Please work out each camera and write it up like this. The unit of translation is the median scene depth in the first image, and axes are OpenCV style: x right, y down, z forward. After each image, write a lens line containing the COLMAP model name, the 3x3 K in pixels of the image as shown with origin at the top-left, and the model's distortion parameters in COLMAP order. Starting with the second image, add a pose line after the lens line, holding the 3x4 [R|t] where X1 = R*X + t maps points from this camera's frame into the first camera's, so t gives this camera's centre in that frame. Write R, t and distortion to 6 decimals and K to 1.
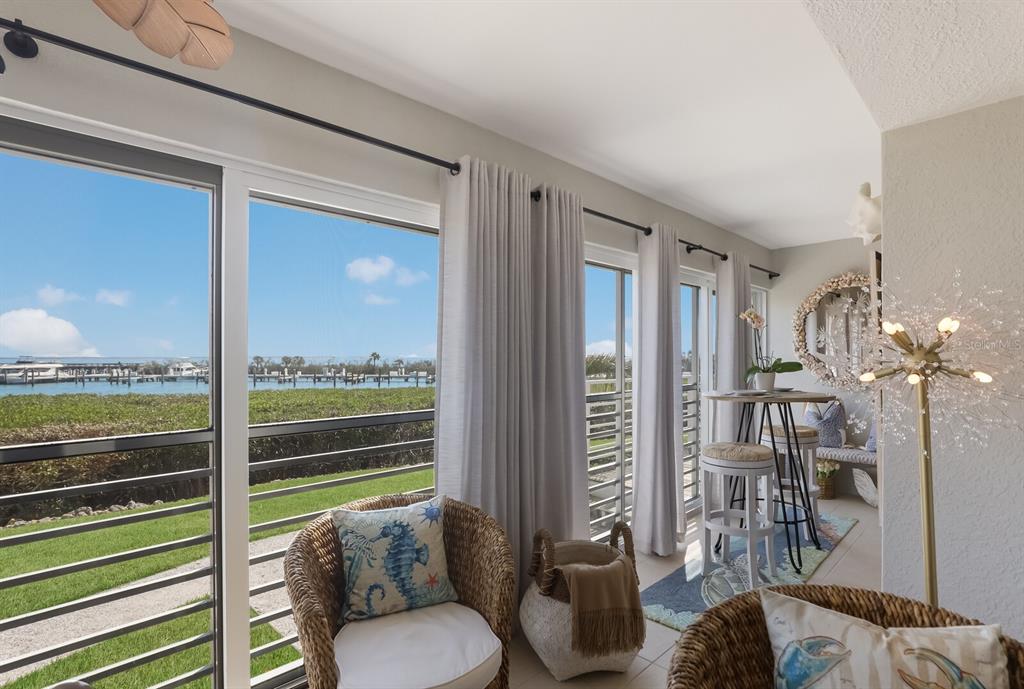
lens RADIAL K [[489.8, 0, 508.5], [0, 489.8, 360.9], [0, 0, 1]] dist [0.003719, 0.000920]
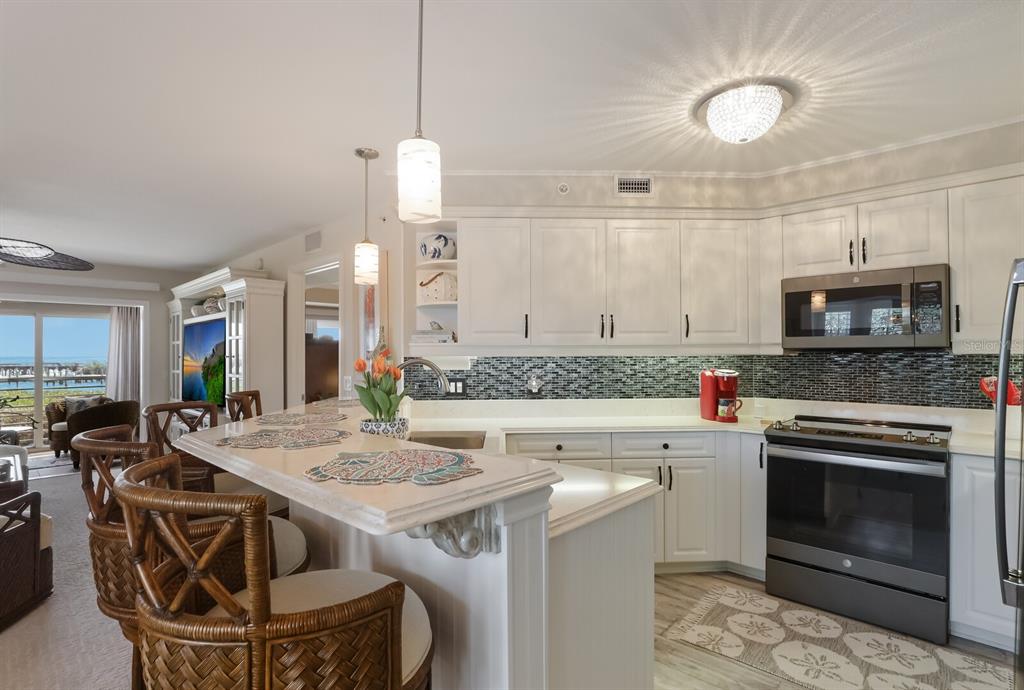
lens RADIAL K [[502.4, 0, 514.0], [0, 502.4, 351.5], [0, 0, 1]] dist [-0.014194, 0.000939]
pose [[0.997428, -0.000394, 0.071674, 0.095068], [0.001652, 0.999846, -0.017486, 0.000392], [-0.071656, 0.017559, 0.997275, -0.104677]]
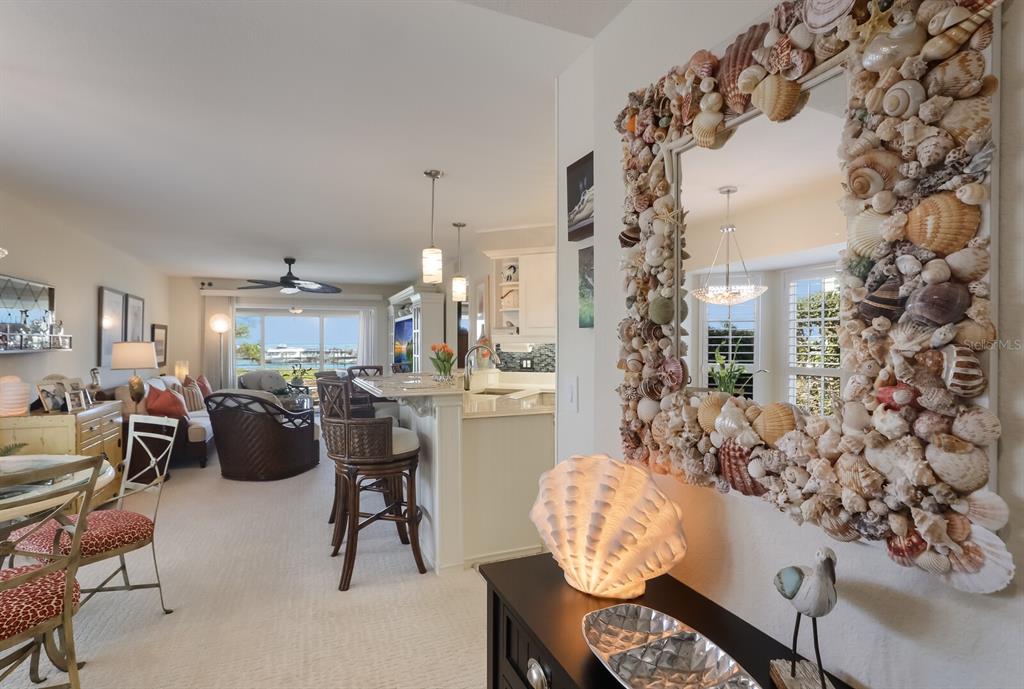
lens RADIAL K [[489.6, 0, 512.0], [0, 489.6, 344.5], [0, 0, 1]] dist [-0.026229, 0.000290]
pose [[0.945208, 0.002062, -0.326462, 0.118585], [-0.004563, 0.999966, -0.006897, 0.000747], [0.326437, 0.008009, 0.945185, -0.128724]]
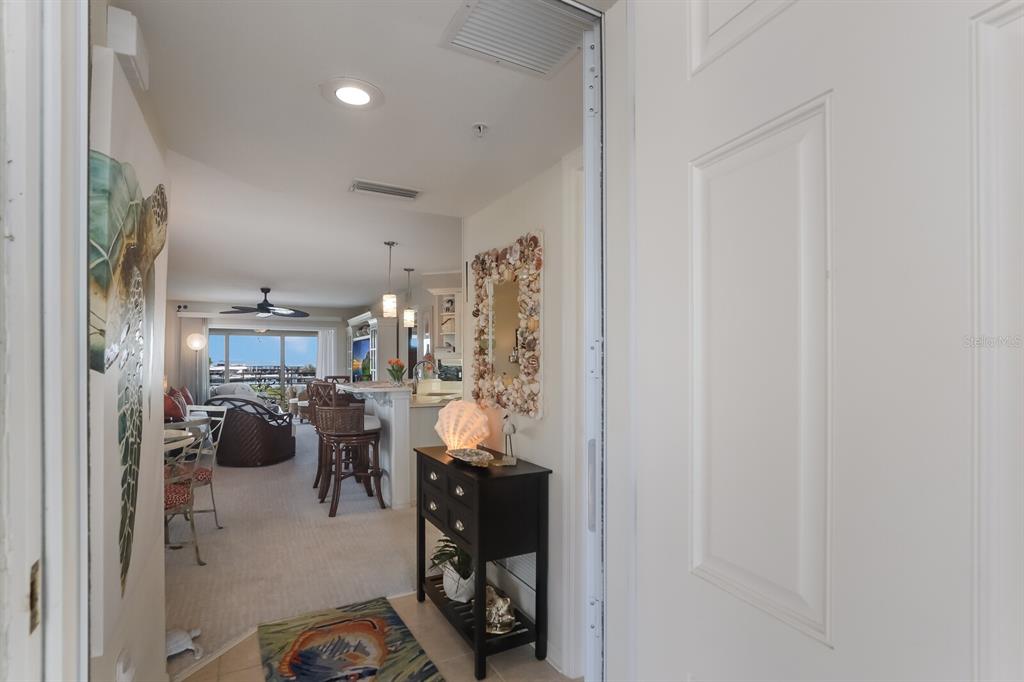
lens RADIAL K [[492.9, 0, 516.7], [0, 492.9, 359.4], [0, 0, 1]] dist [-0.028653, -0.000064]
pose [[0.973551, 0.000119, -0.228472, 0.131301], [-0.002983, 0.999921, -0.012188, 0.001362], [0.228452, 0.012547, 0.973474, -0.154242]]
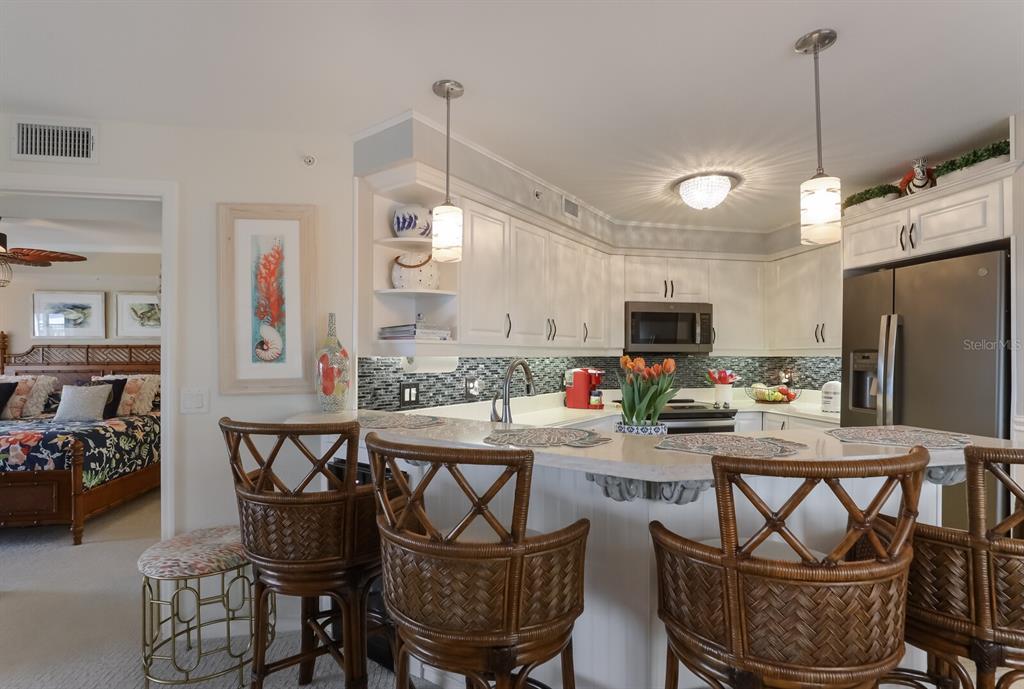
lens RADIAL K [[511.1, 0, 516.4], [0, 511.1, 350.9], [0, 0, 1]] dist [0.003748, 0.001433]
pose [[0.533768, 0.011977, 0.845546, 0.056025], [0.005590, 0.999828, -0.017691, 0.000277], [-0.845612, 0.014170, 0.533609, -0.080304]]
